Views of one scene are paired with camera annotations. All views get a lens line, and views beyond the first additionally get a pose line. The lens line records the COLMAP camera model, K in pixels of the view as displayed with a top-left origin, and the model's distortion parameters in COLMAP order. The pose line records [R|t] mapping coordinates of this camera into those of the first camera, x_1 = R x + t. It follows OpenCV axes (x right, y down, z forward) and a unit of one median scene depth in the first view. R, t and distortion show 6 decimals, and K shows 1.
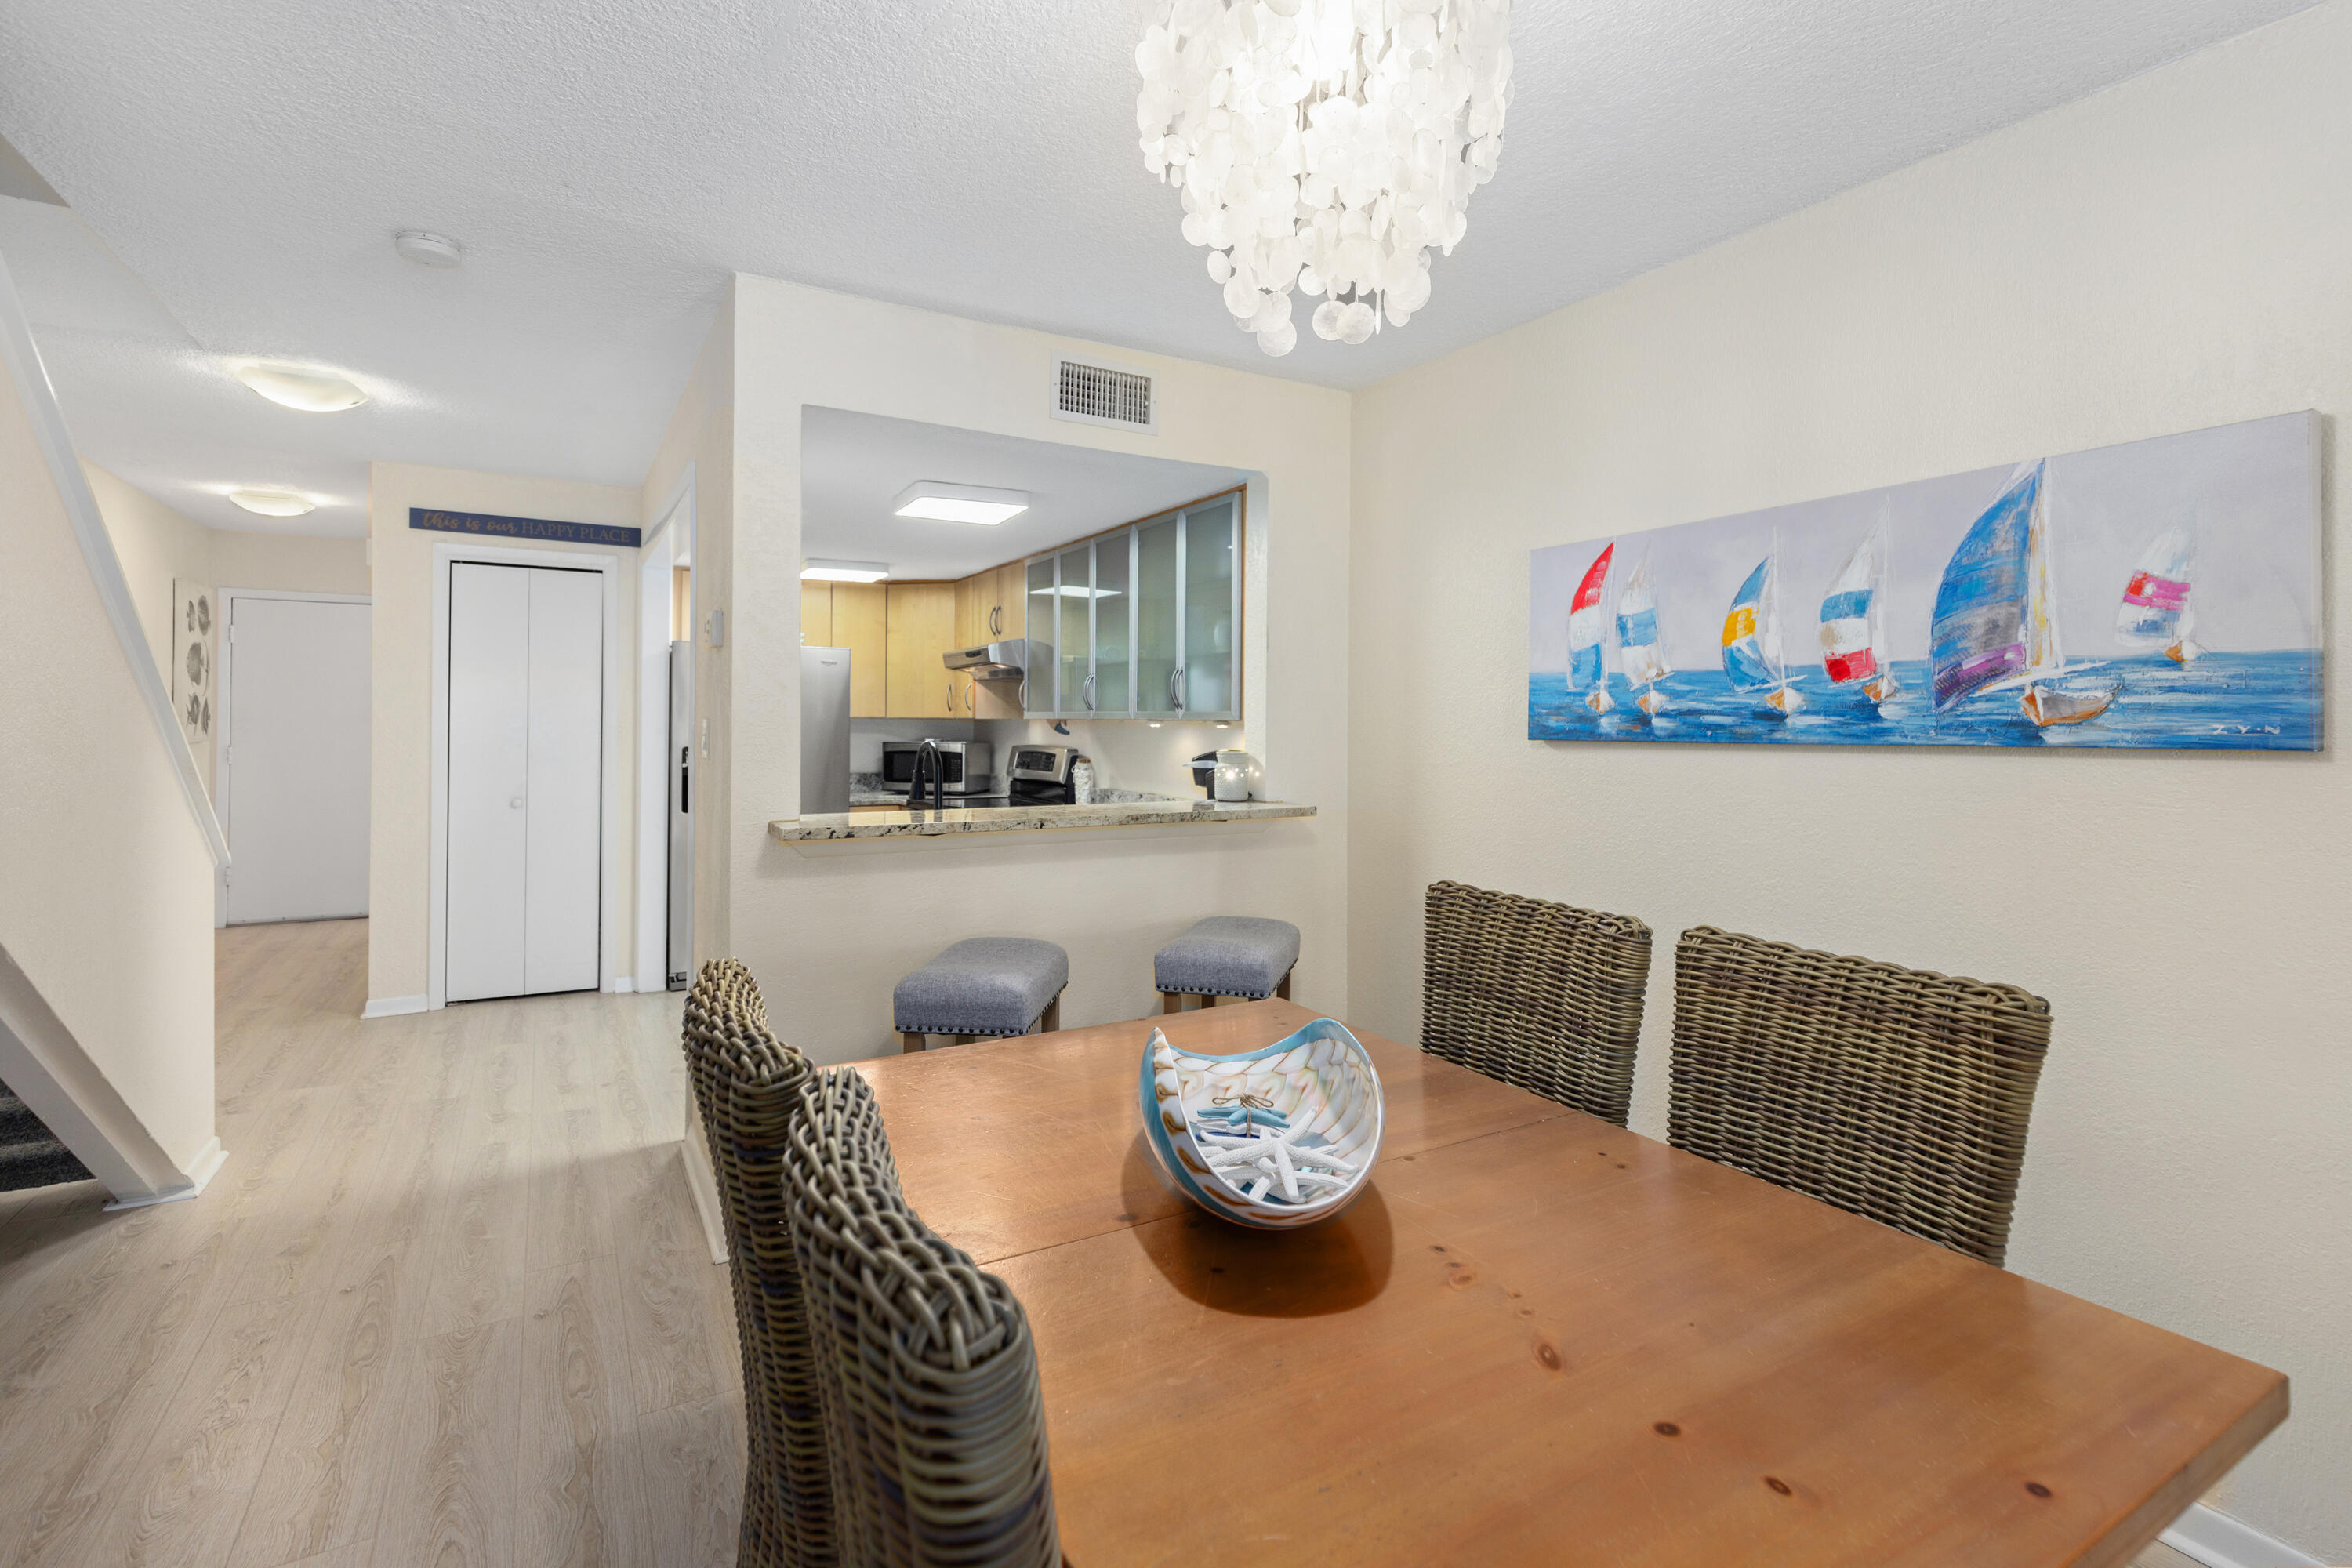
lens RADIAL K [[1080.6, 0, 1186.2], [0, 1080.6, 712.9], [0, 0, 1]] dist [0.003413, -0.000751]
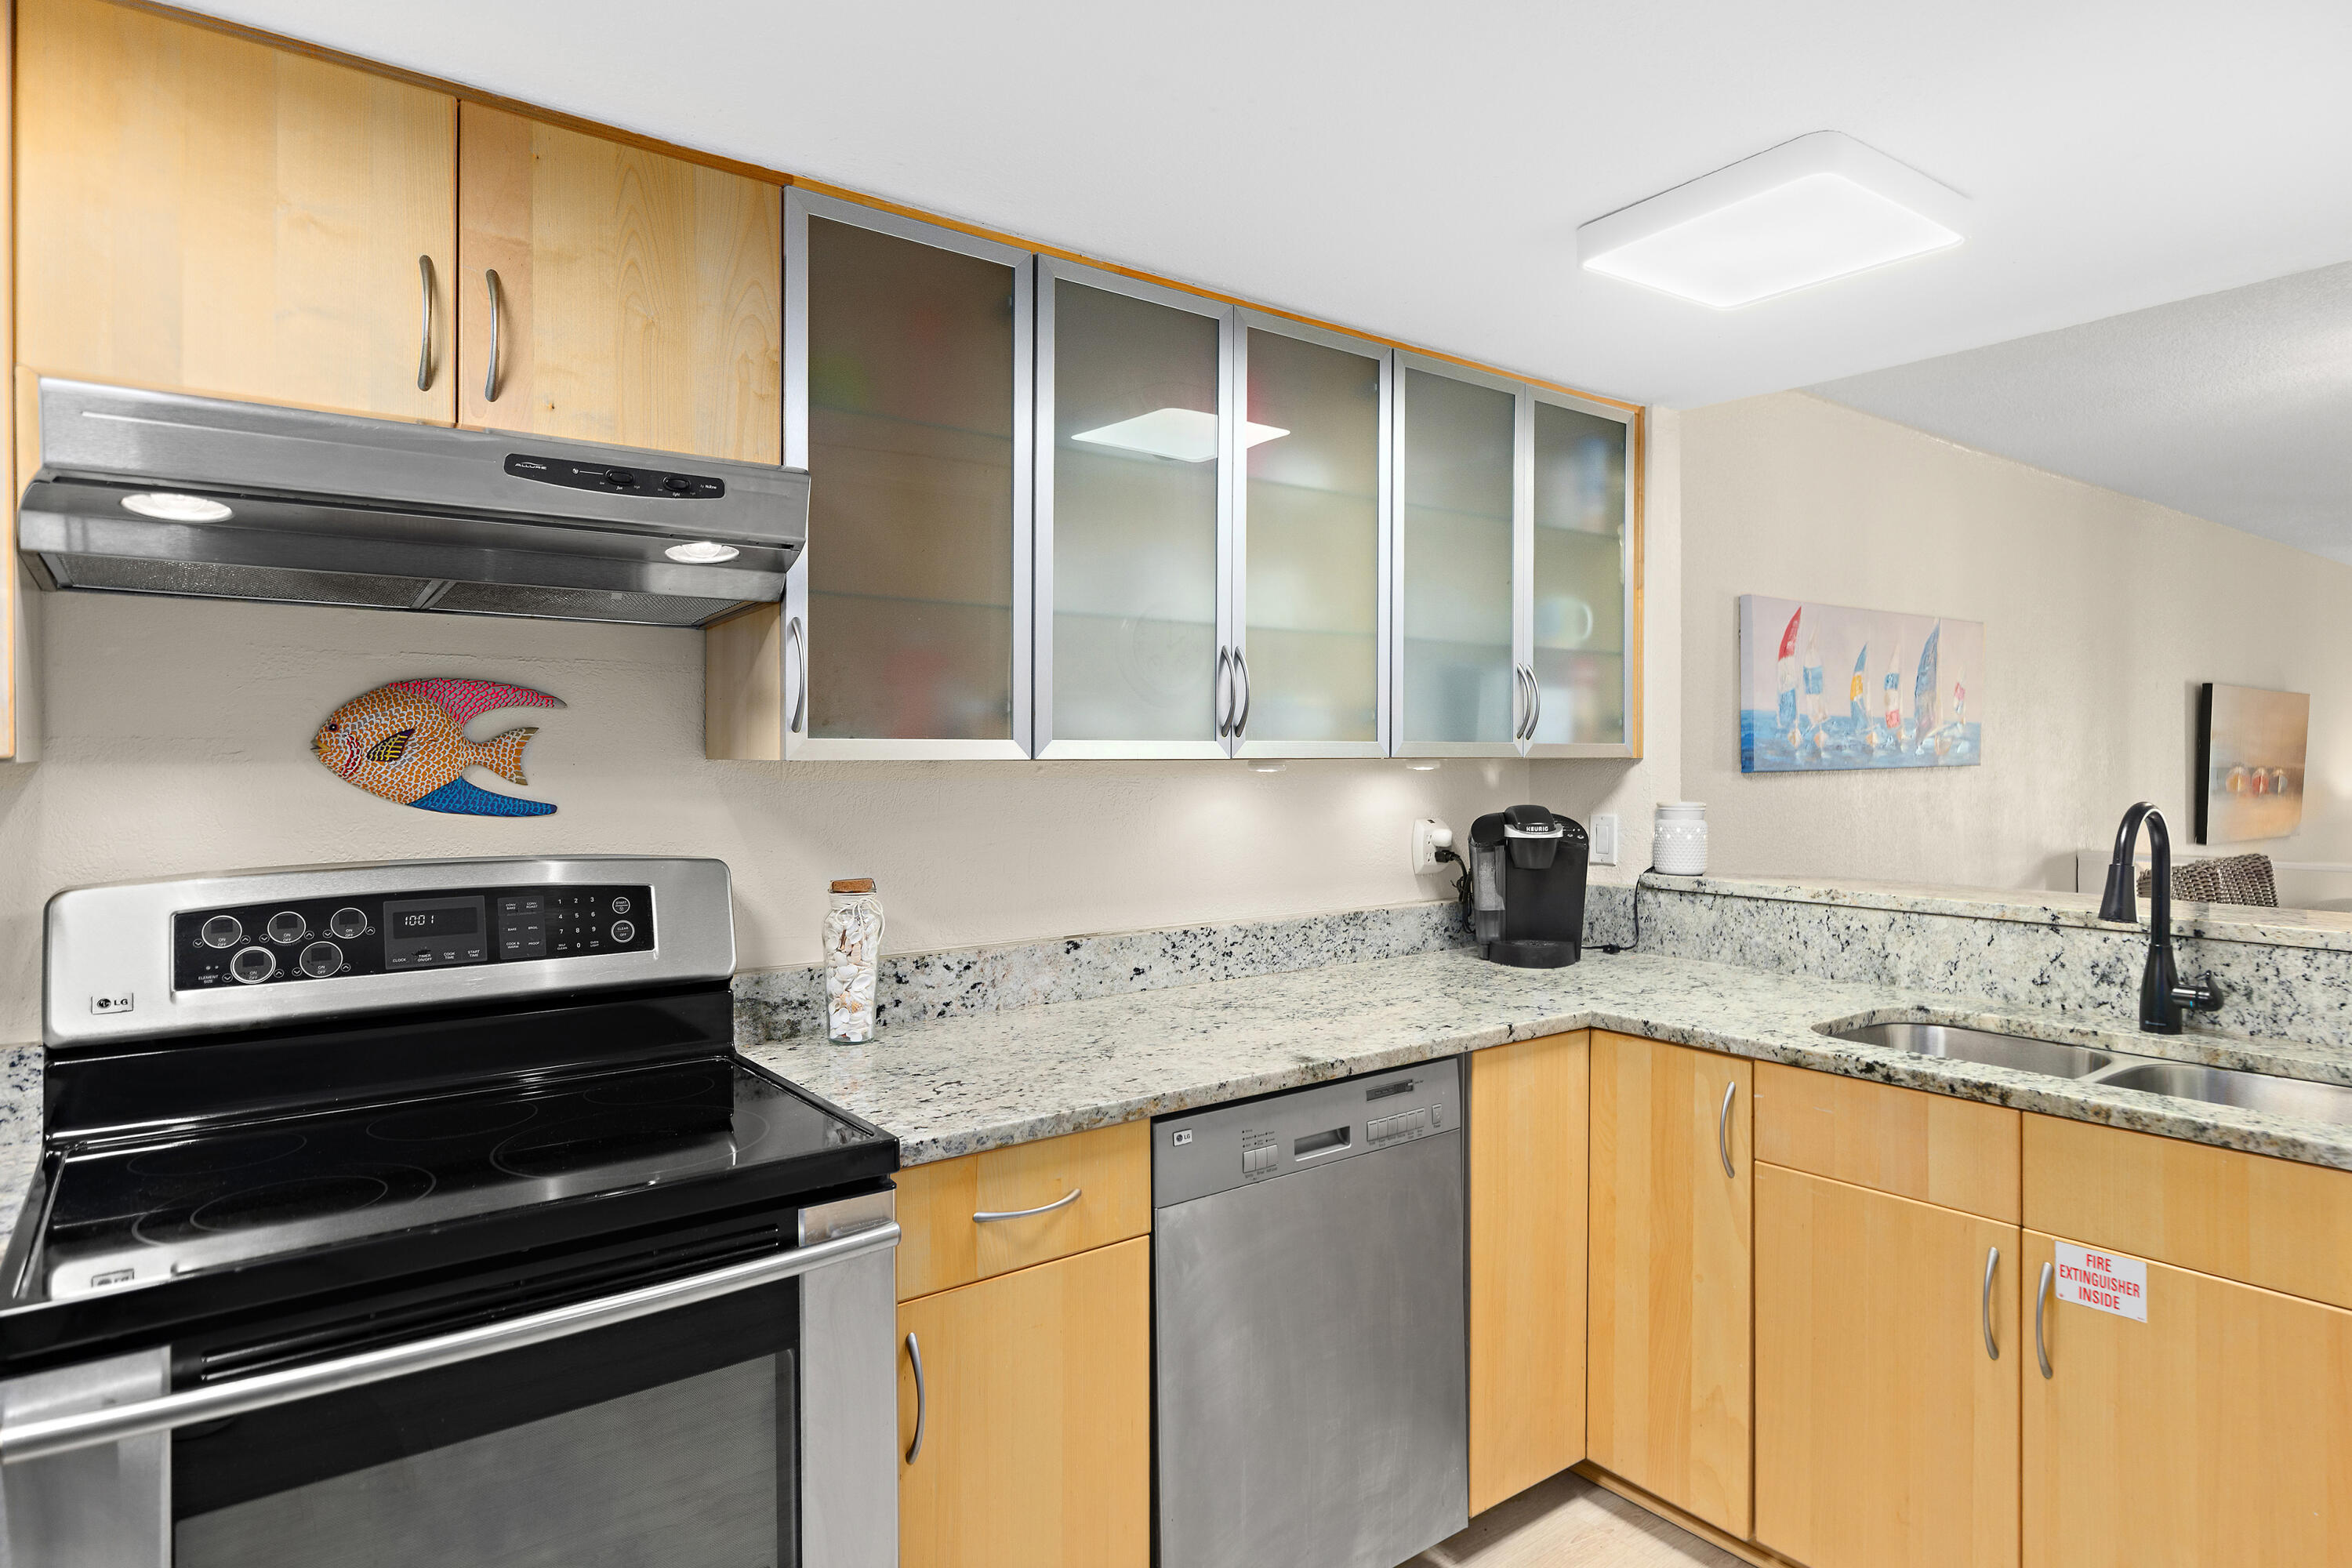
lens RADIAL K [[1306.7, 0, 1174.2], [0, 1306.7, 770.1], [0, 0, 1]] dist [0.009032, -0.002172]
pose [[-0.119936, -0.020410, 0.992572, -0.961472], [-0.007161, 0.999780, 0.019693, 0.001357], [-0.992756, -0.004746, -0.120056, 1.841842]]
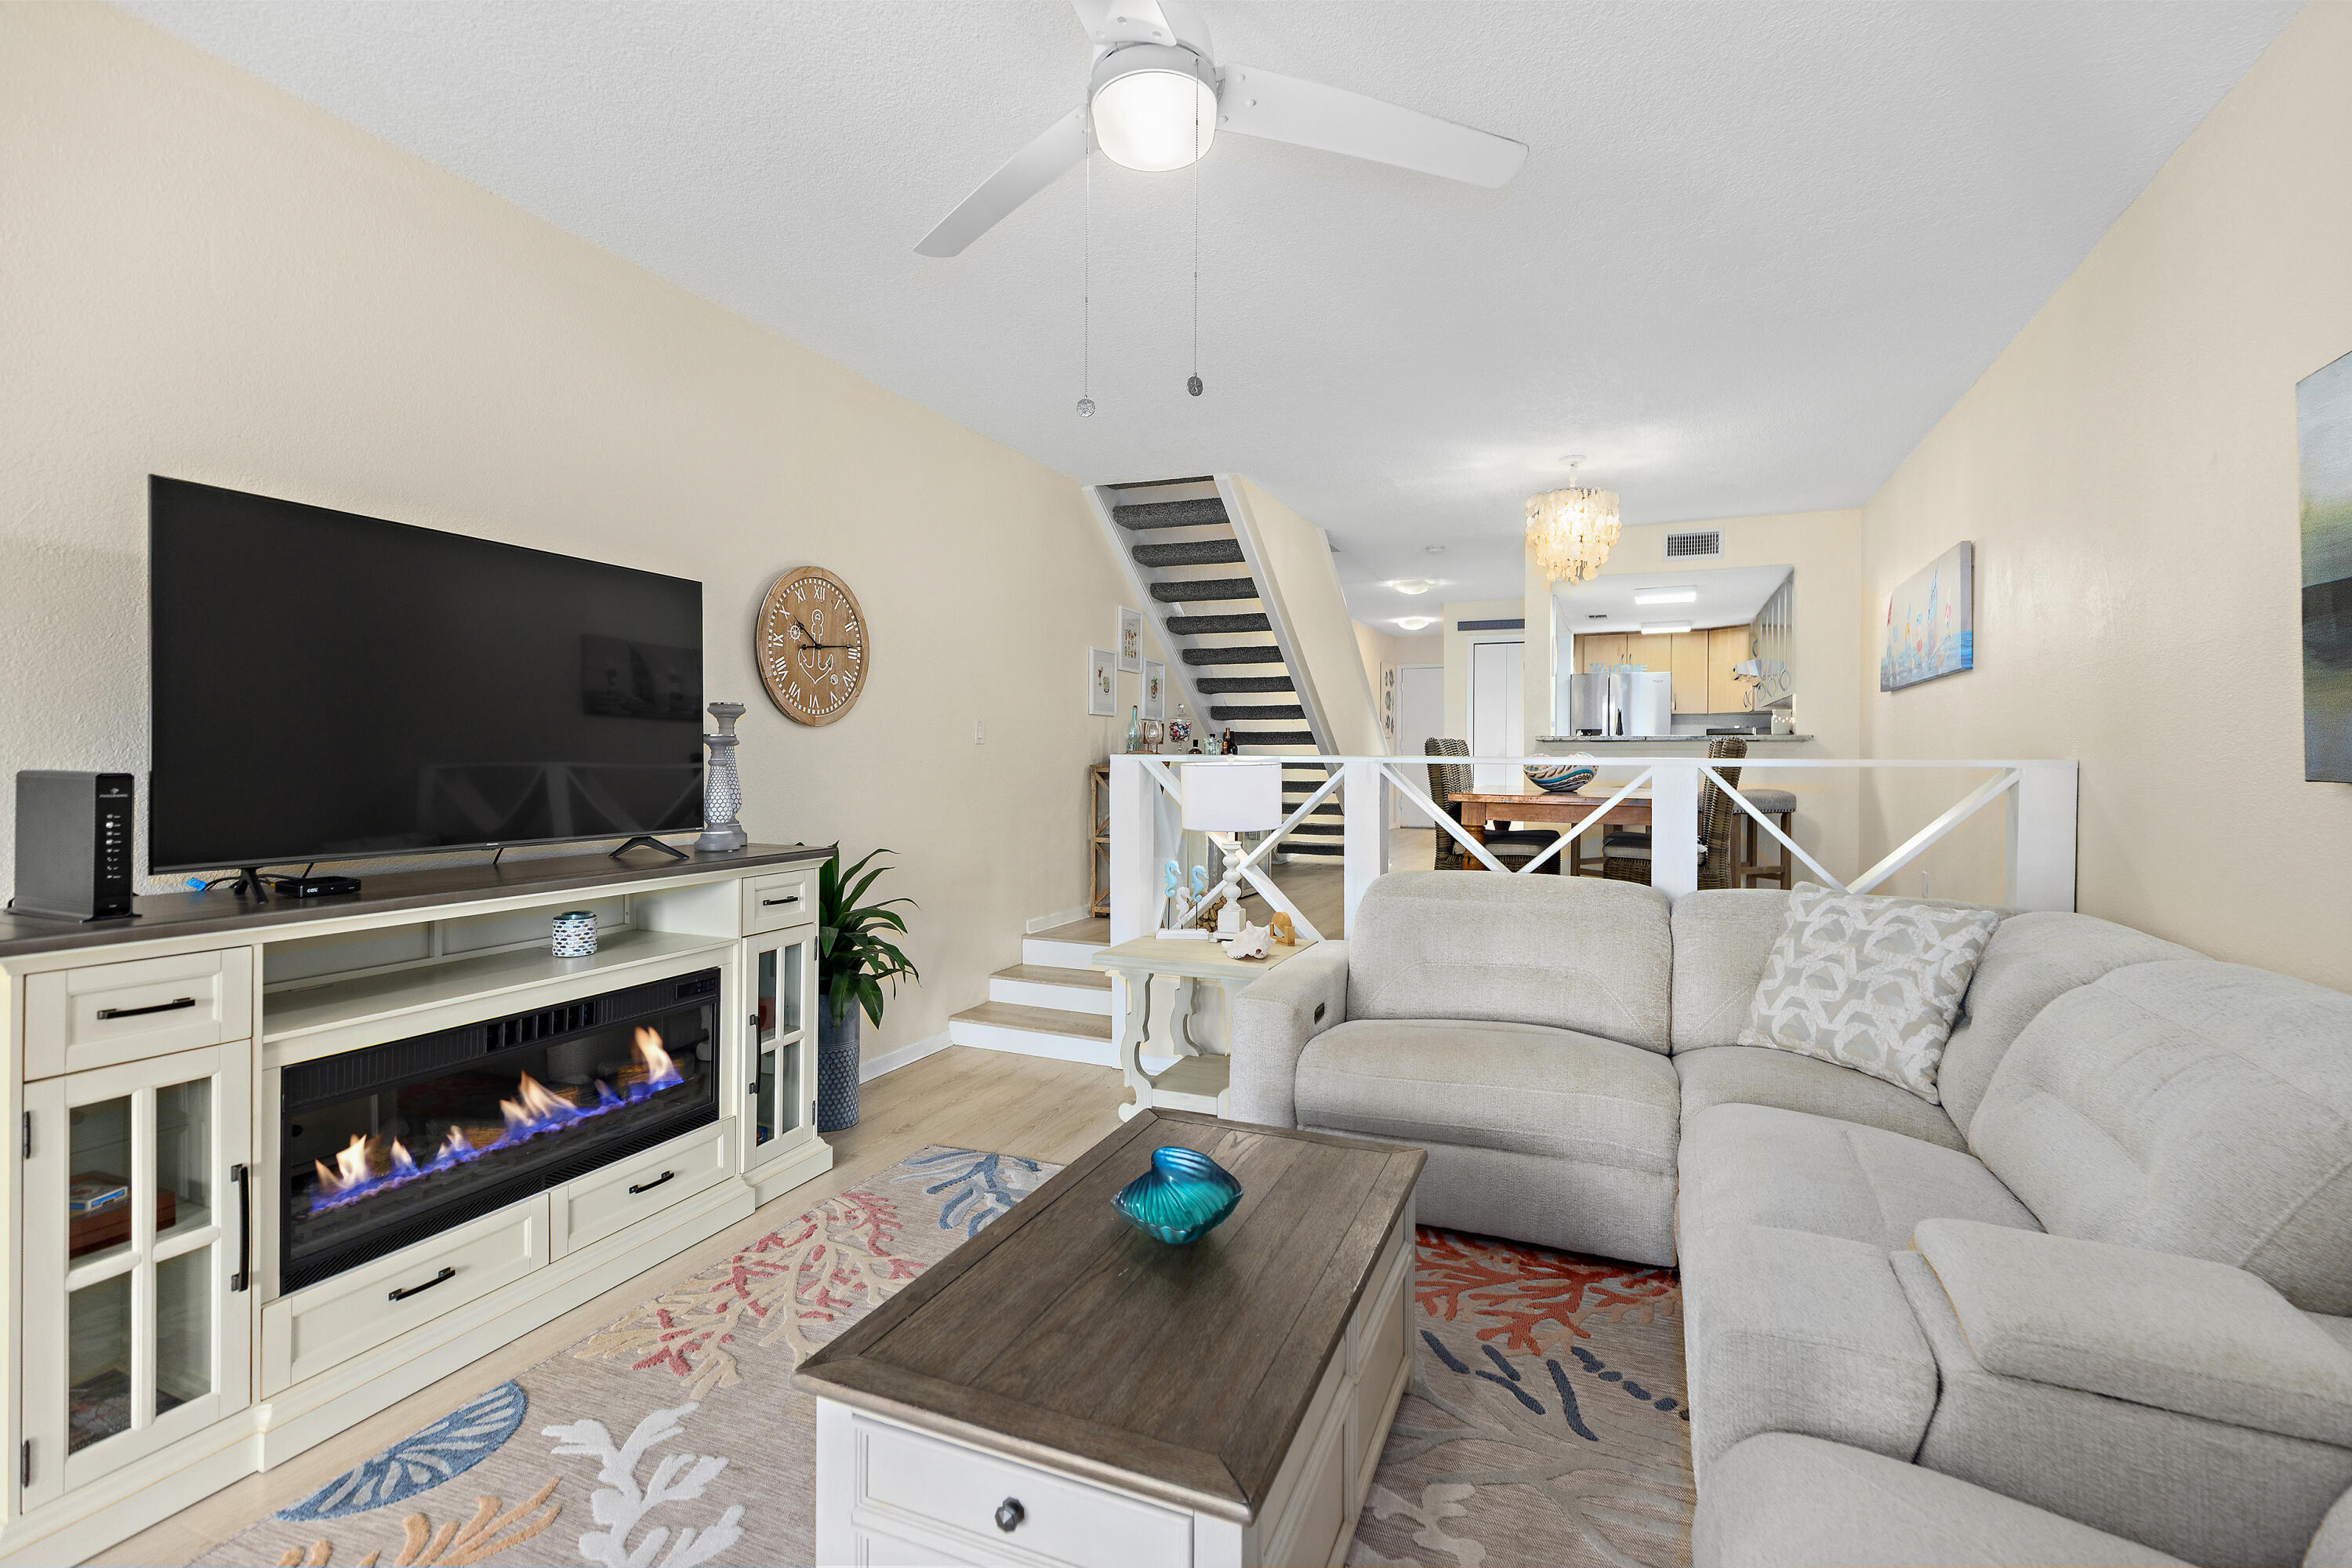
lens RADIAL K [[1080.6, 0, 1175.5], [0, 1080.6, 774.0], [0, 0, 1]] dist [0.003413, -0.000751]
pose [[0.586082, 0.008731, -0.810205, 1.260728], [0.004923, 0.999885, 0.014336, 0.150261], [0.810237, -0.012391, 0.585971, -1.307347]]
